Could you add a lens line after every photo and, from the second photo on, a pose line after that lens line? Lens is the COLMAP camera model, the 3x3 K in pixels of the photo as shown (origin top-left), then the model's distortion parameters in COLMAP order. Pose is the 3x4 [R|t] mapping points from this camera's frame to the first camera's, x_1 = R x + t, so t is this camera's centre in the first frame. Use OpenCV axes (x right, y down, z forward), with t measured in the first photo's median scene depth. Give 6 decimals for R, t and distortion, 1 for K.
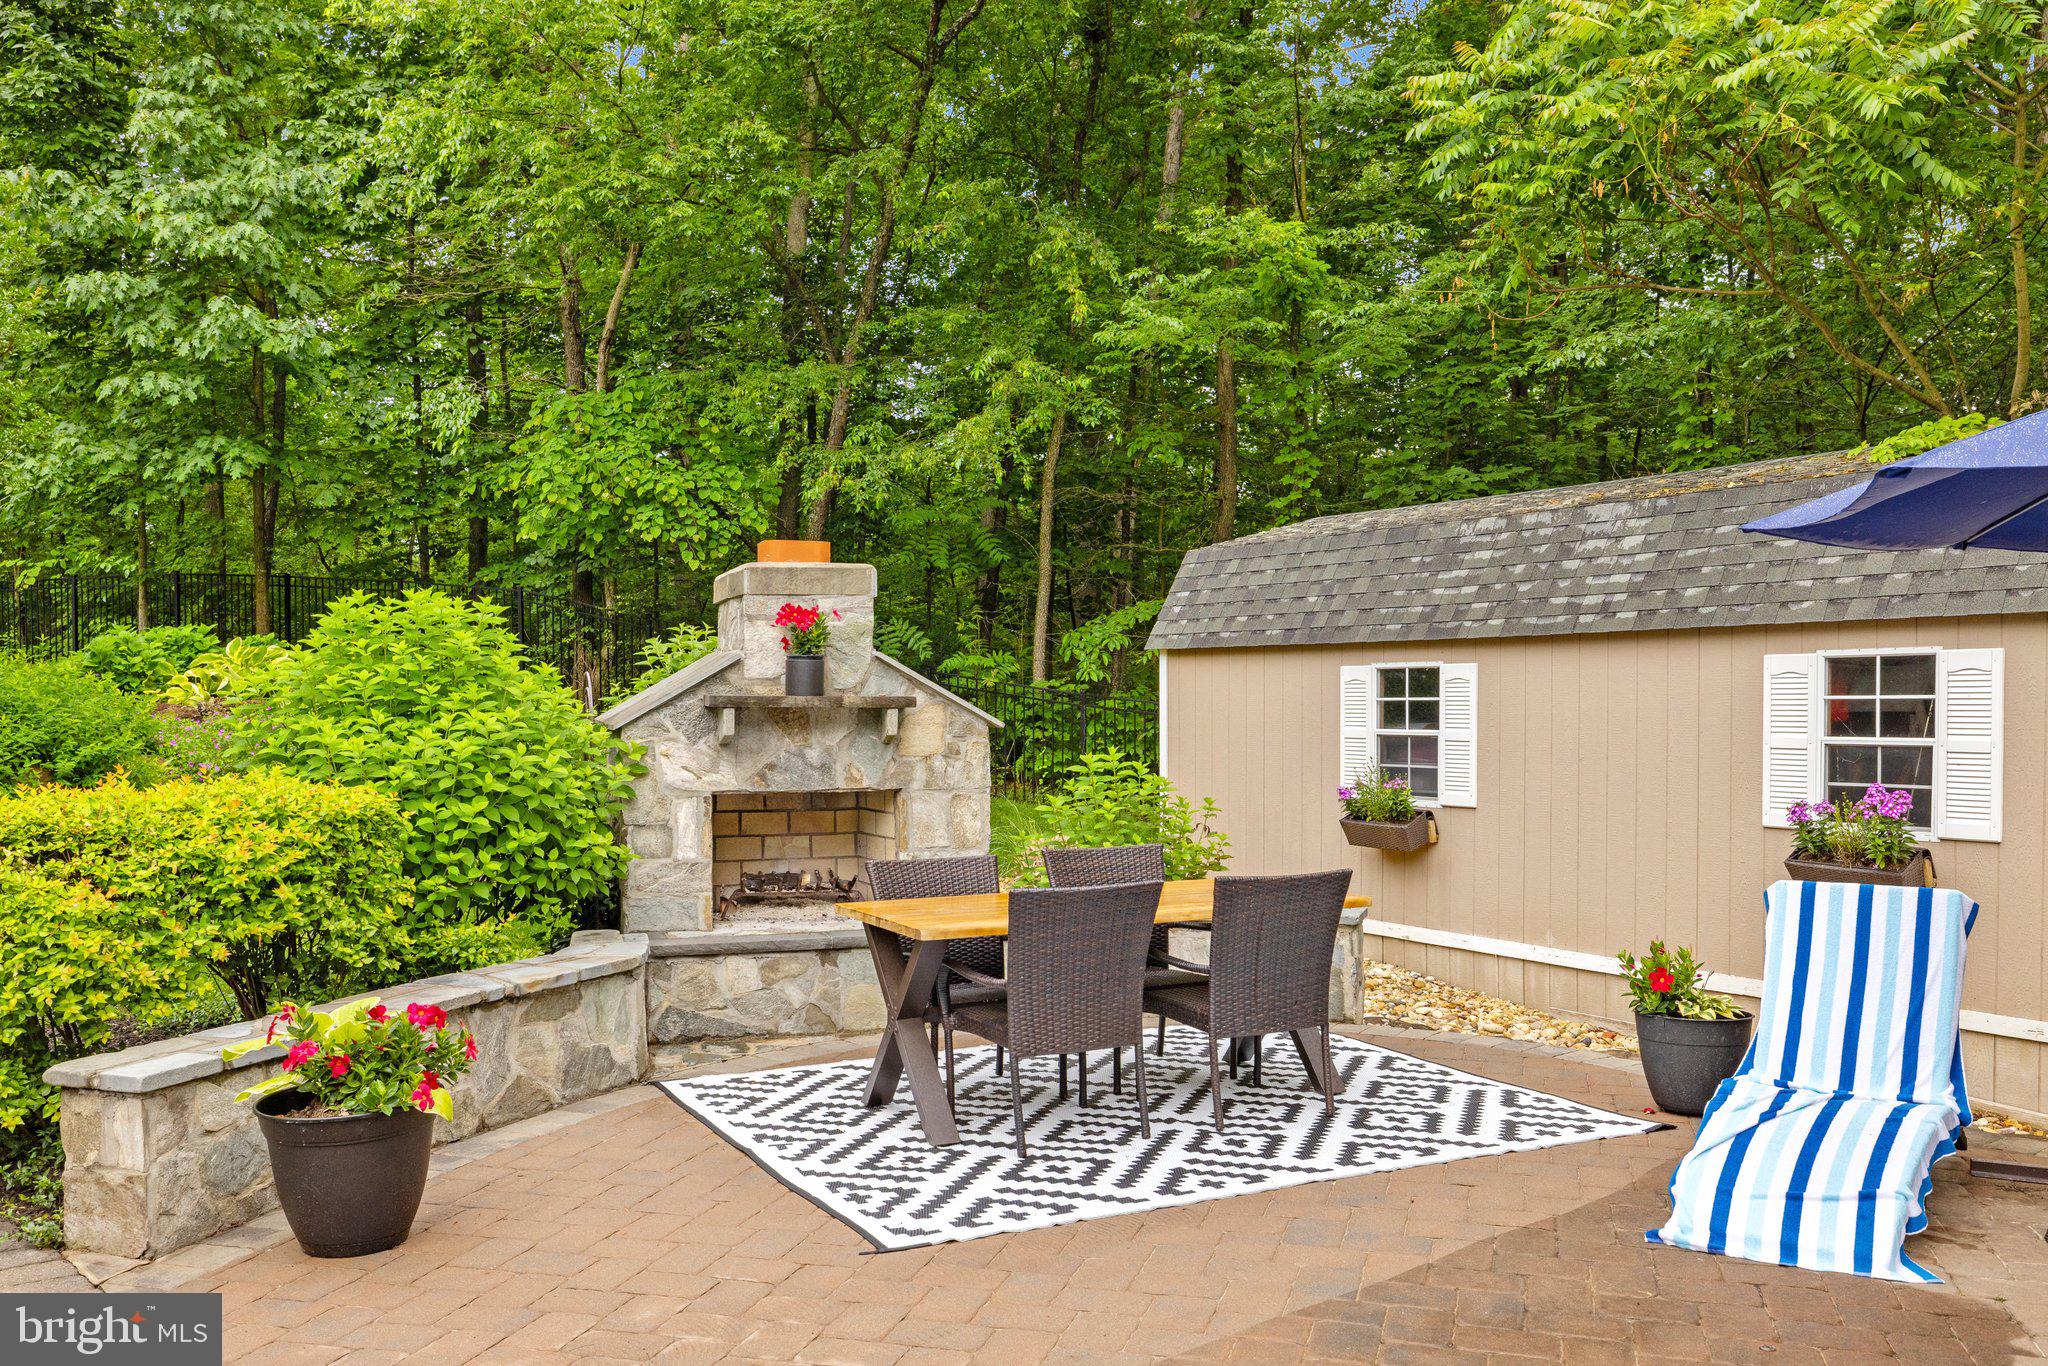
lens RADIAL K [[1735.1, 0, 984.1], [0, 1735.1, 730.1], [0, 0, 1]] dist [0.004534, 0.009908]
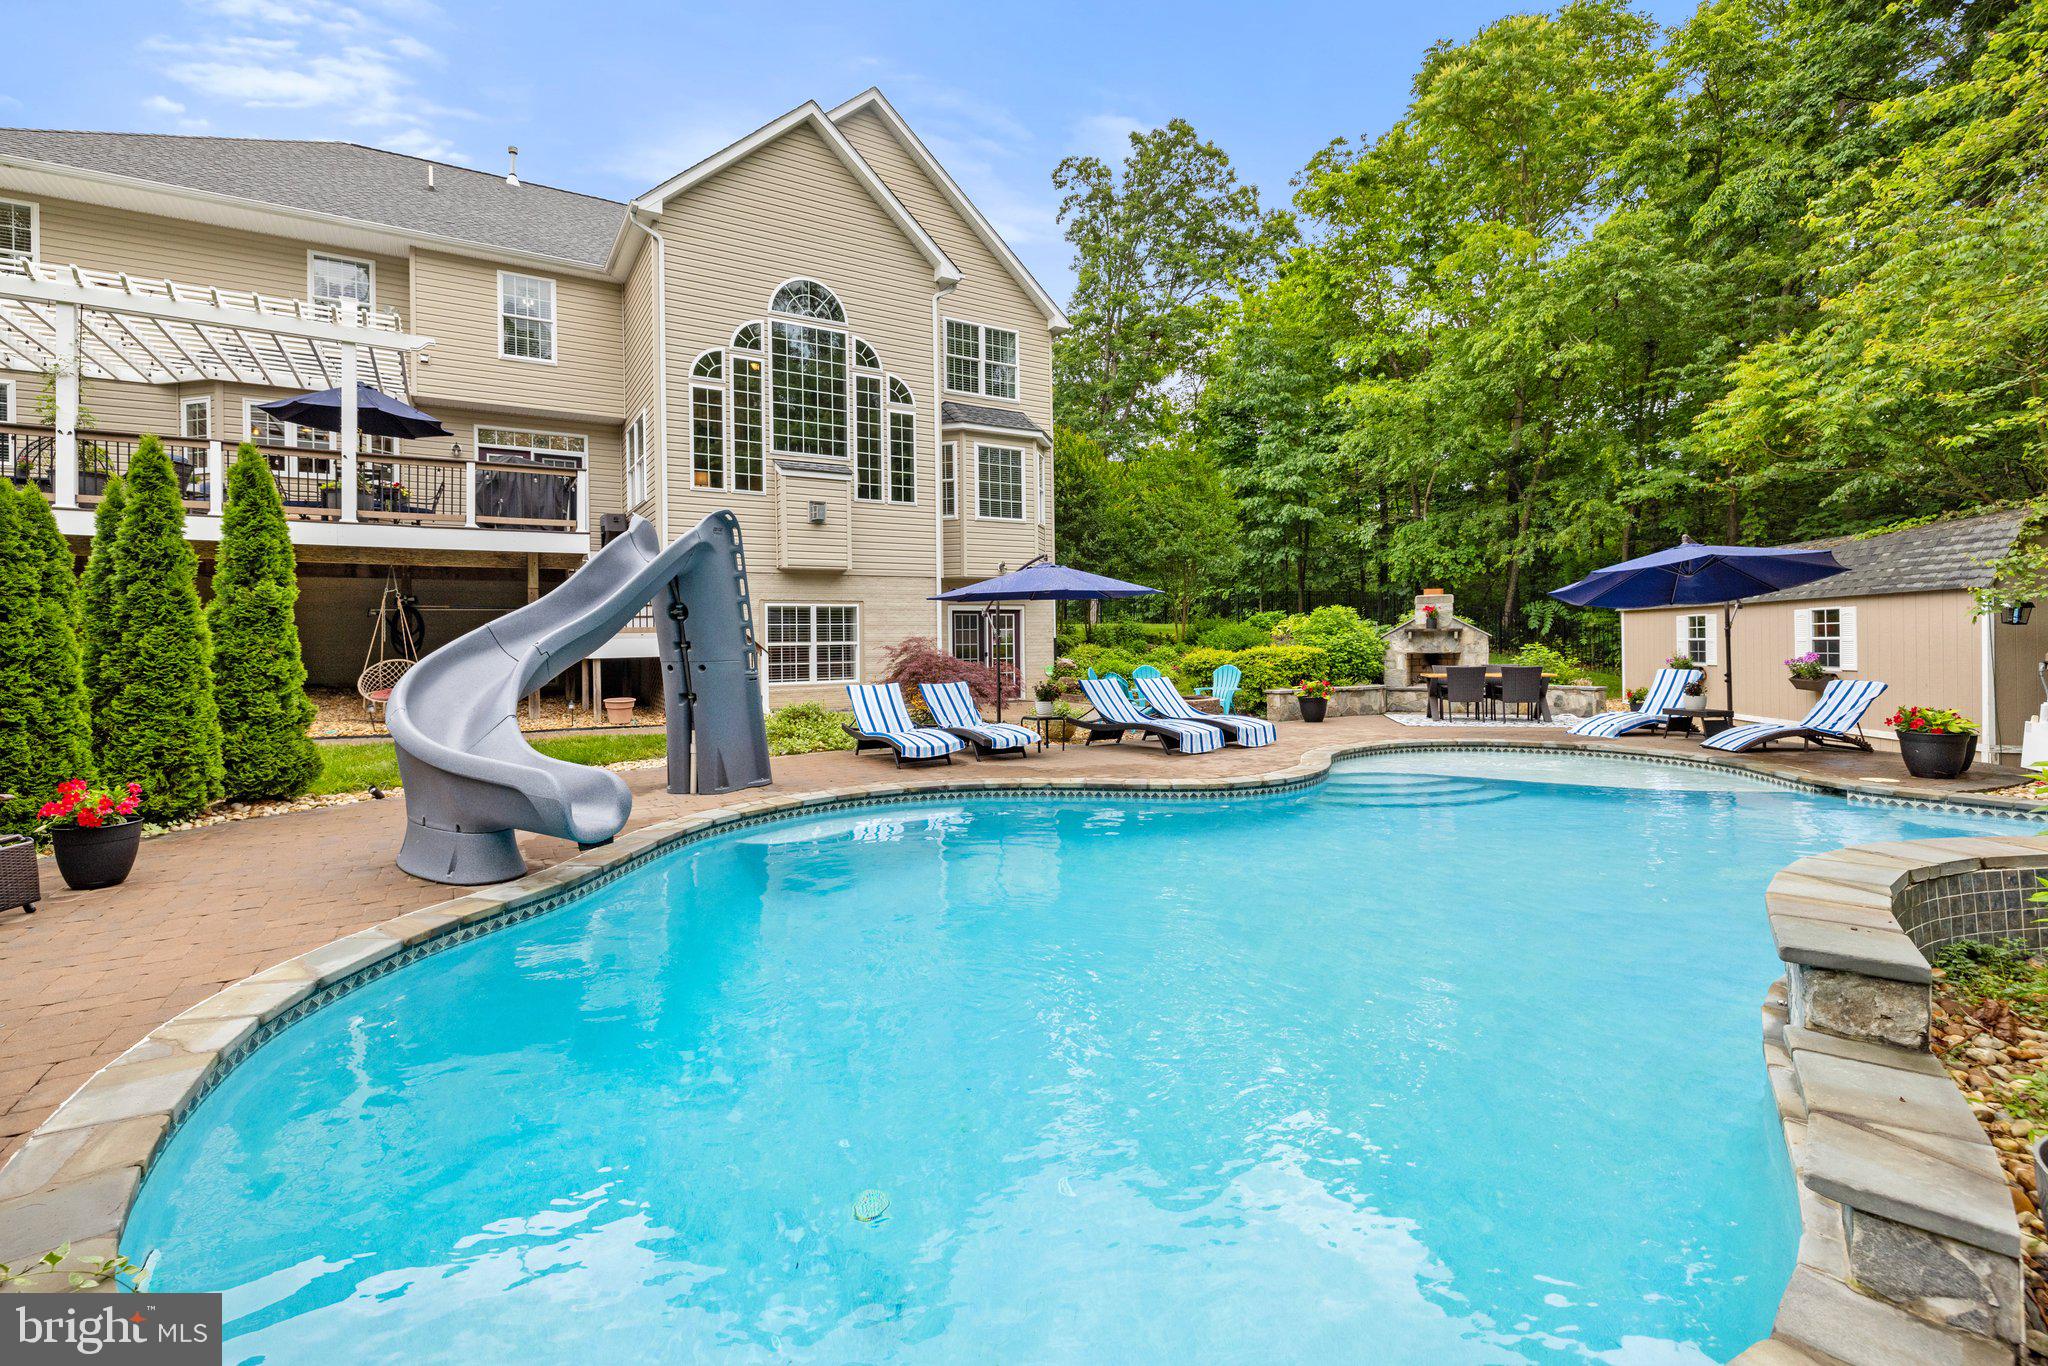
lens RADIAL K [[850.0, 0, 1014.1], [0, 850.0, 646.8], [0, 0, 1]] dist [-0.008970, 0.000565]
pose [[0.751672, -0.000837, -0.659536, 0.437647], [-0.004375, 0.999971, -0.006256, 0.036304], [0.659522, 0.007588, 0.751647, -1.040152]]
